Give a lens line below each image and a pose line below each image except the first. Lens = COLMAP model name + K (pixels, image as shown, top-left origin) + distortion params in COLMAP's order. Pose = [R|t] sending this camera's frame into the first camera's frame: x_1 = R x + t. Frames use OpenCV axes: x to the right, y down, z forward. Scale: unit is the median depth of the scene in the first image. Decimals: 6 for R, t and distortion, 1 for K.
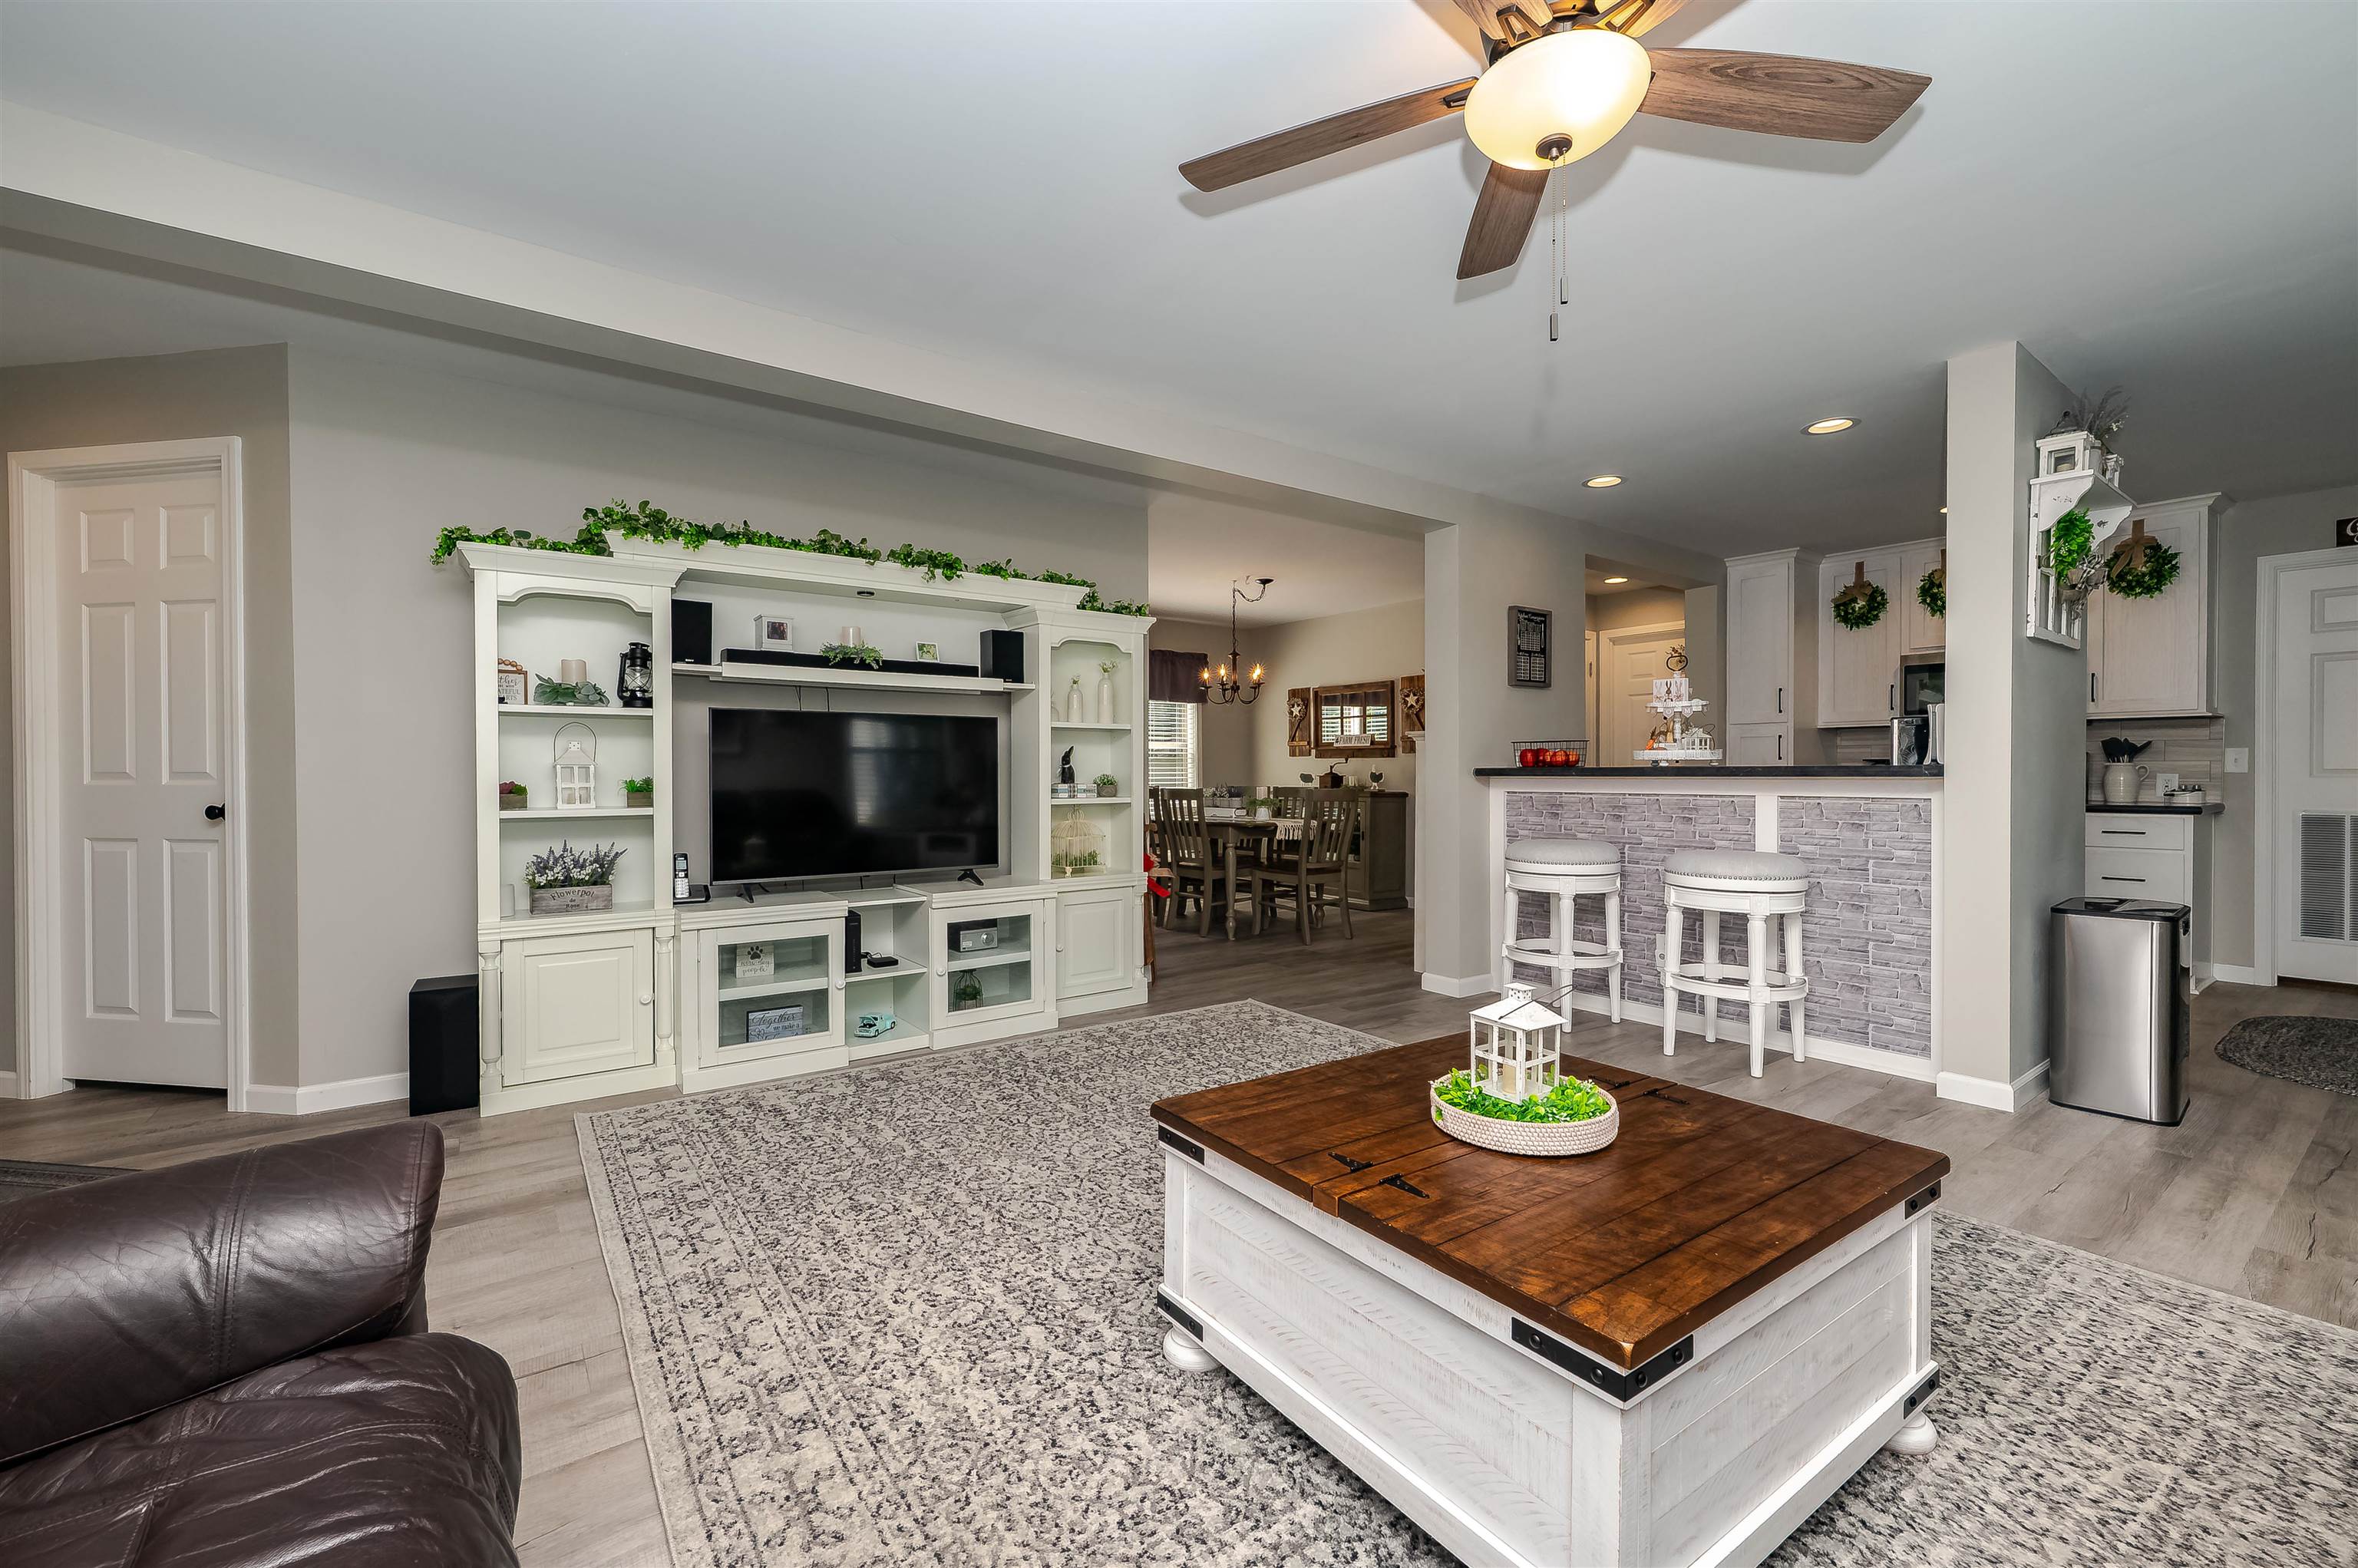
lens RADIAL K [[954.0, 0, 1152.8], [0, 954.0, 784.2], [0, 0, 1]] dist [0.000287, -0.002610]
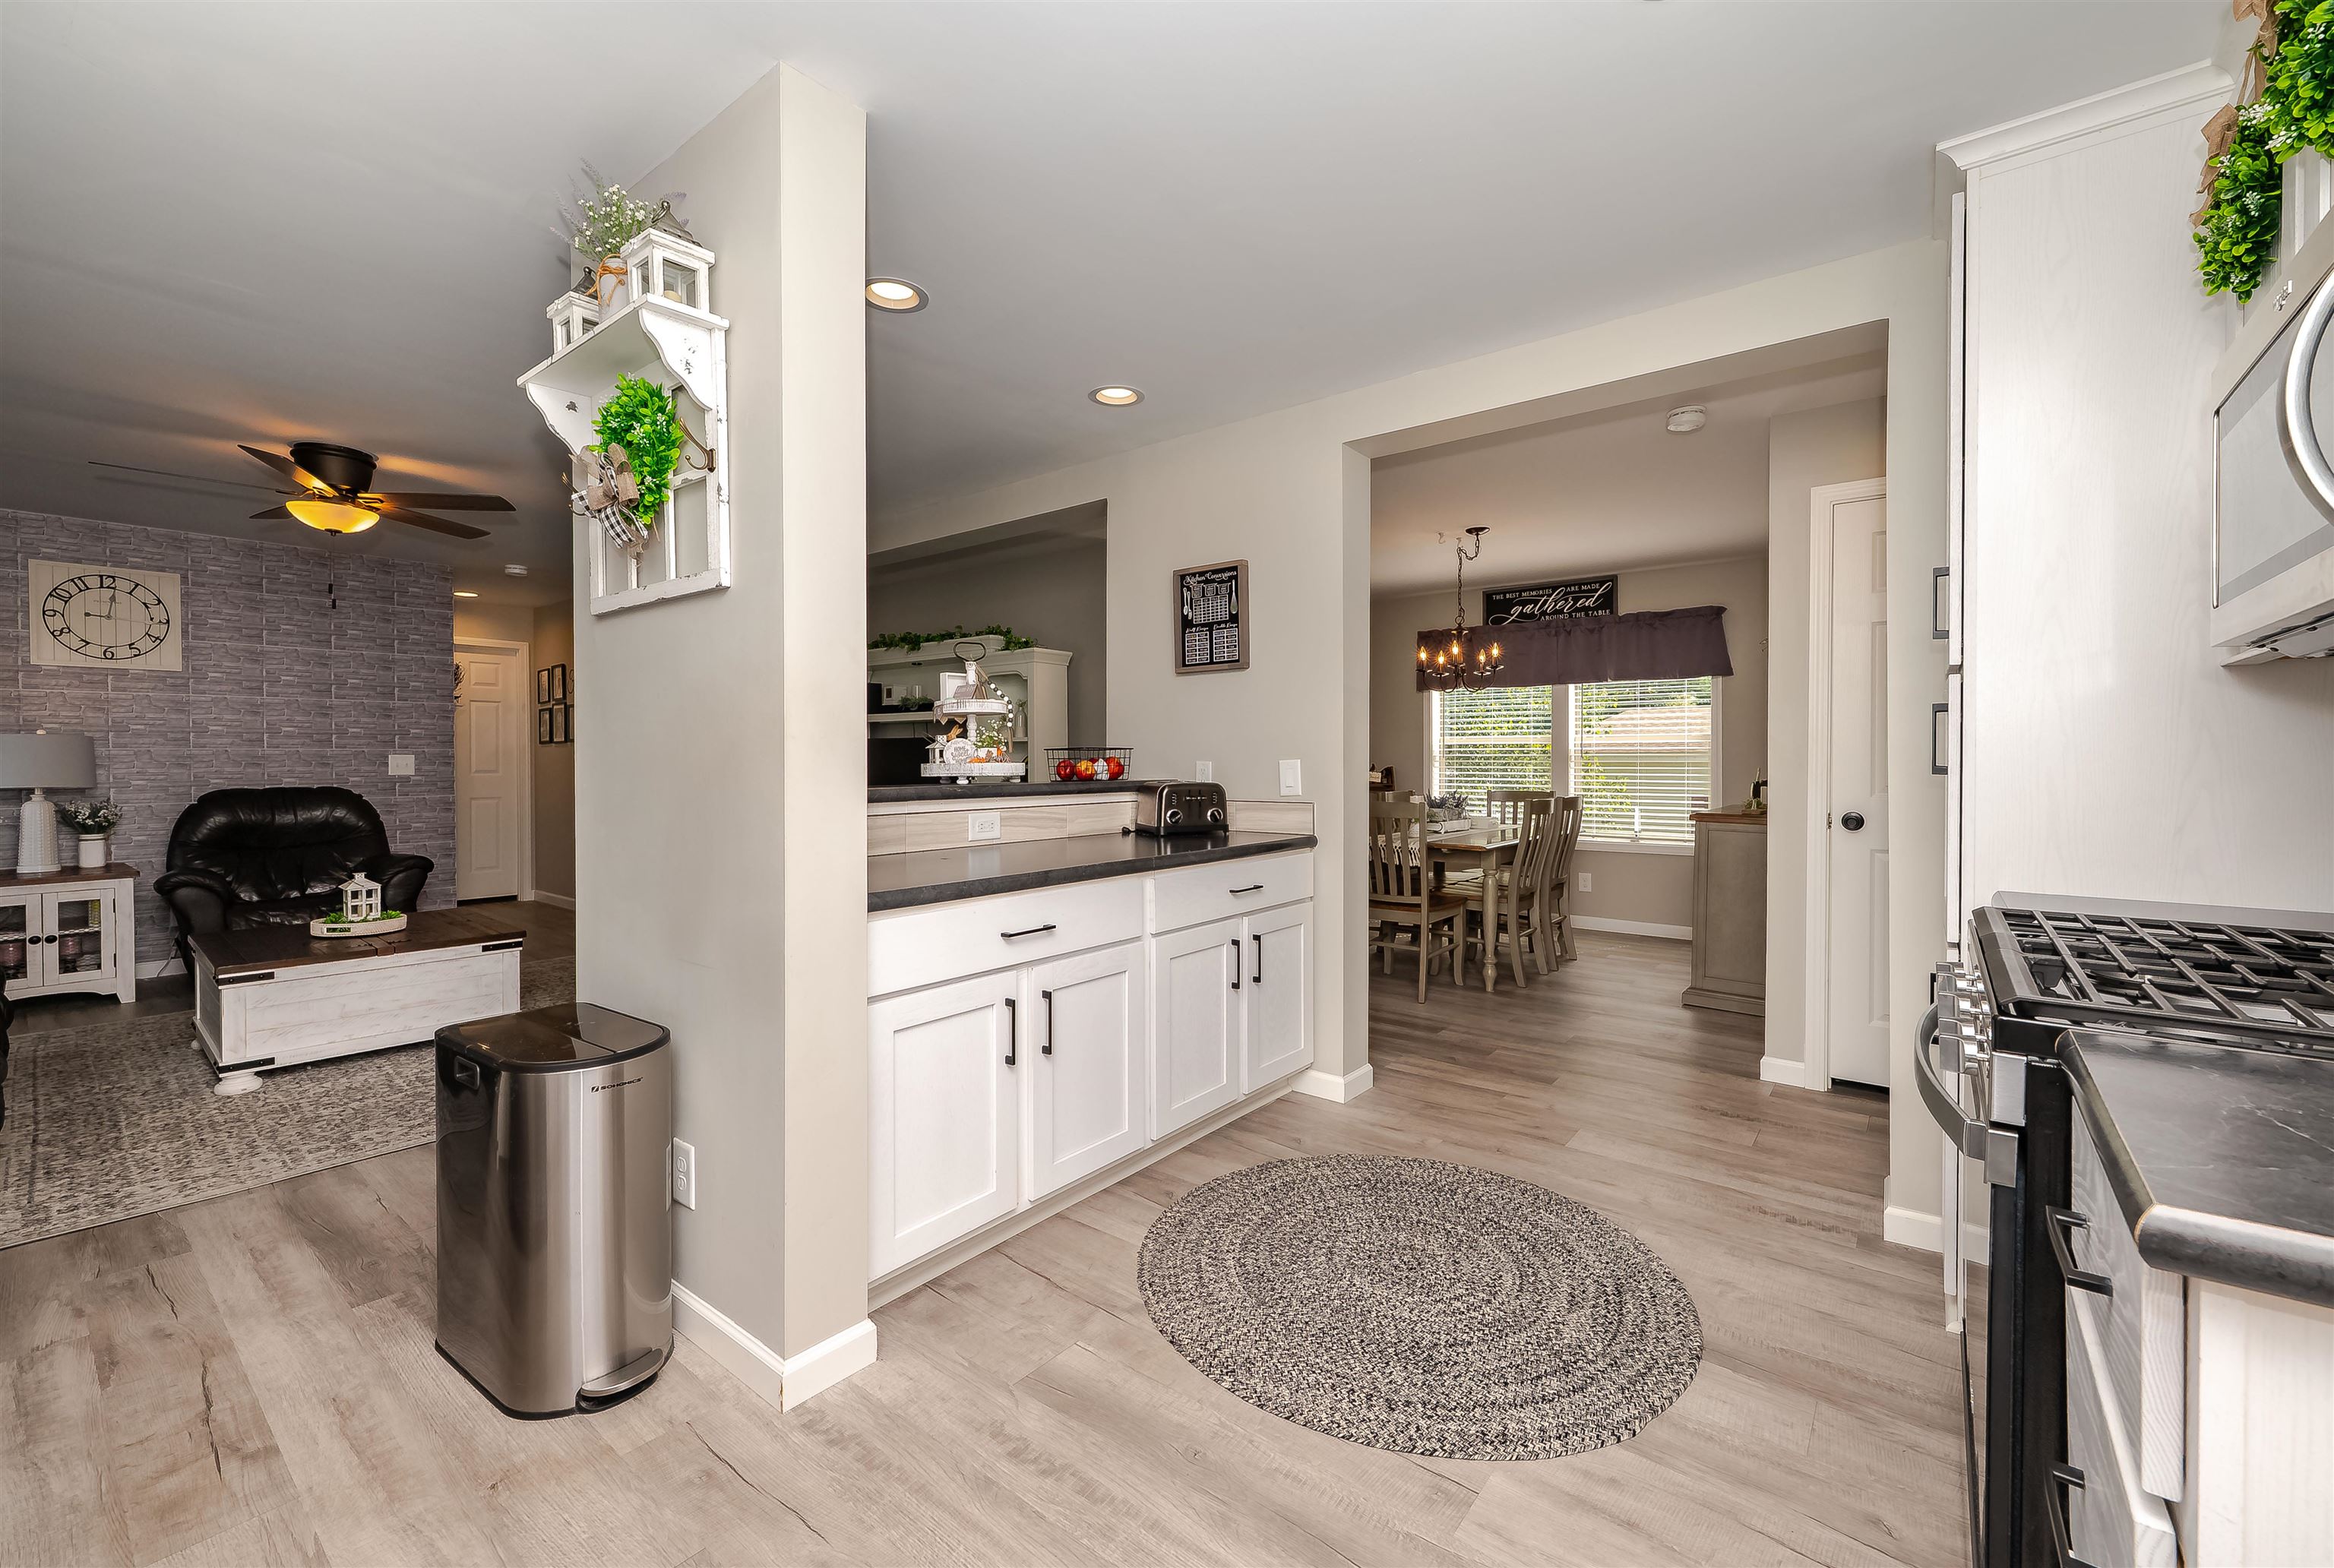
lens RADIAL K [[937.2, 0, 1151.9], [0, 937.2, 766.8], [0, 0, 1]] dist [-0.001738, 0.000009]
pose [[0.288116, 0.008734, -0.957556, 2.269239], [-0.012715, 0.999905, 0.005295, -0.066945], [0.957511, 0.010650, 0.288199, 1.579339]]
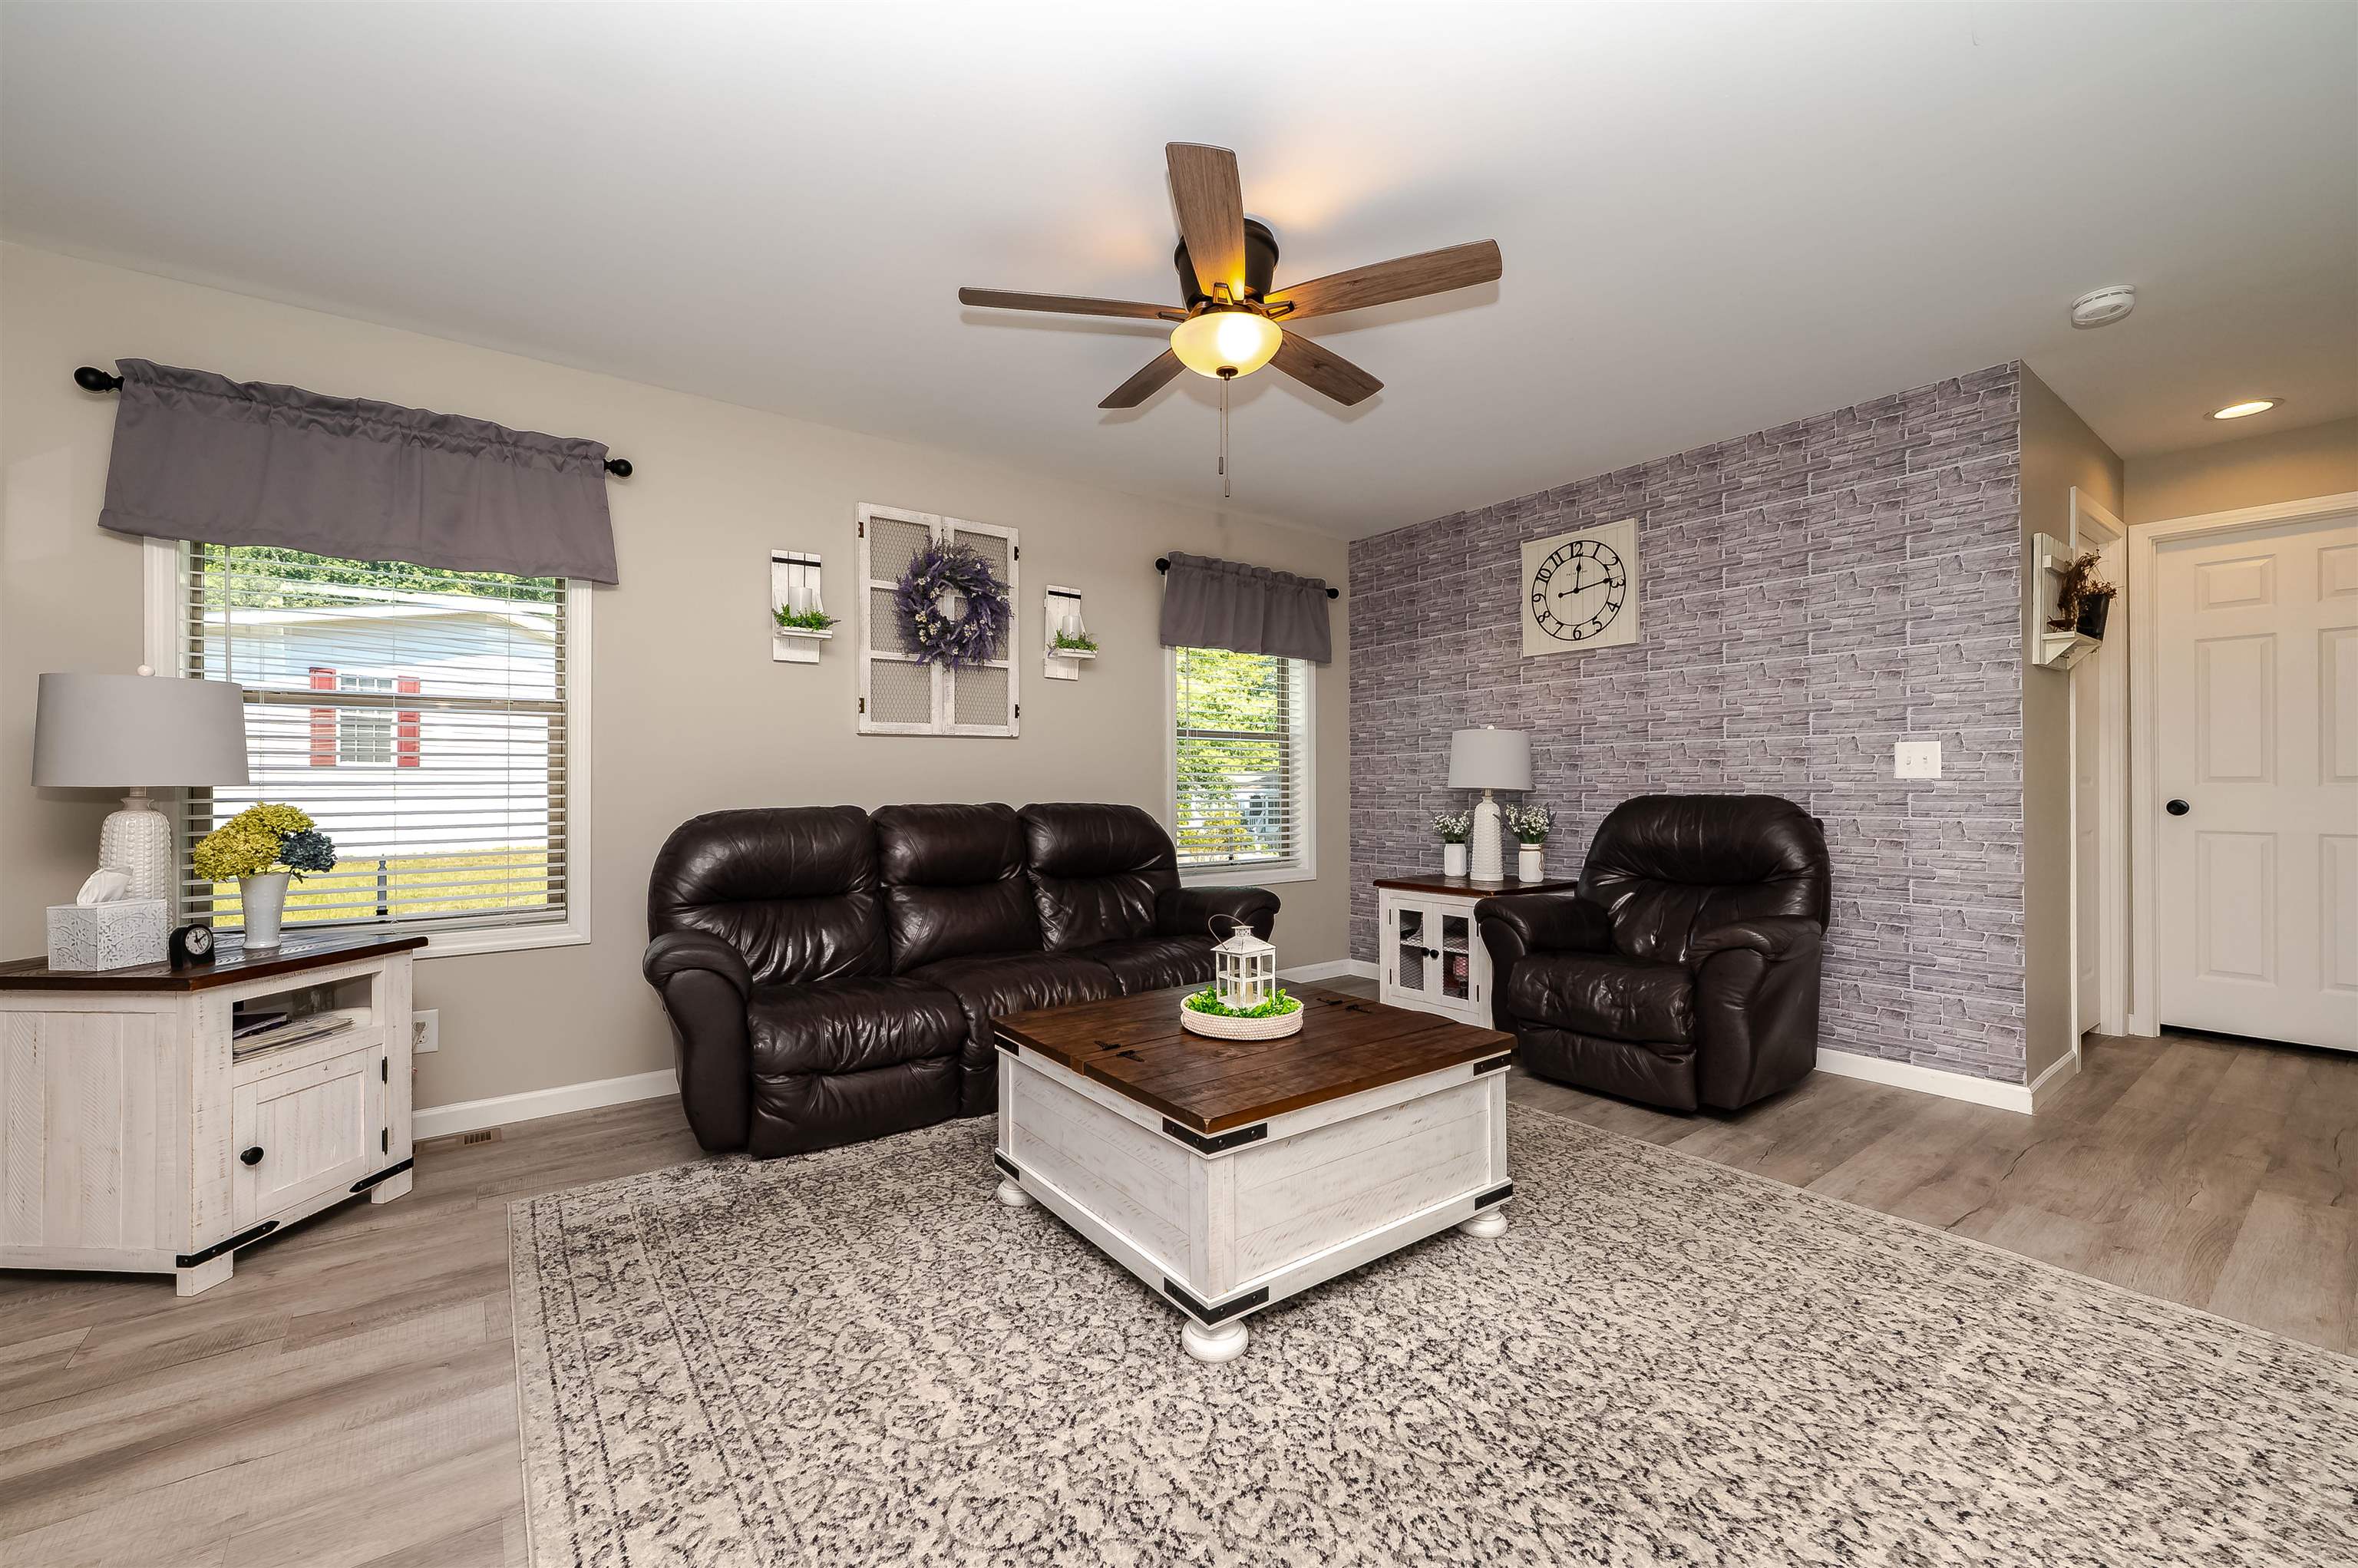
lens RADIAL K [[952.2, 0, 1156.2], [0, 952.2, 785.0], [0, 0, 1]] dist [-0.001004, -0.000403]
pose [[-0.999786, 0.004253, -0.020254, 0.390809], [0.003996, 0.999911, 0.012721, -0.016835], [0.020306, 0.012637, -0.999714, 1.744151]]
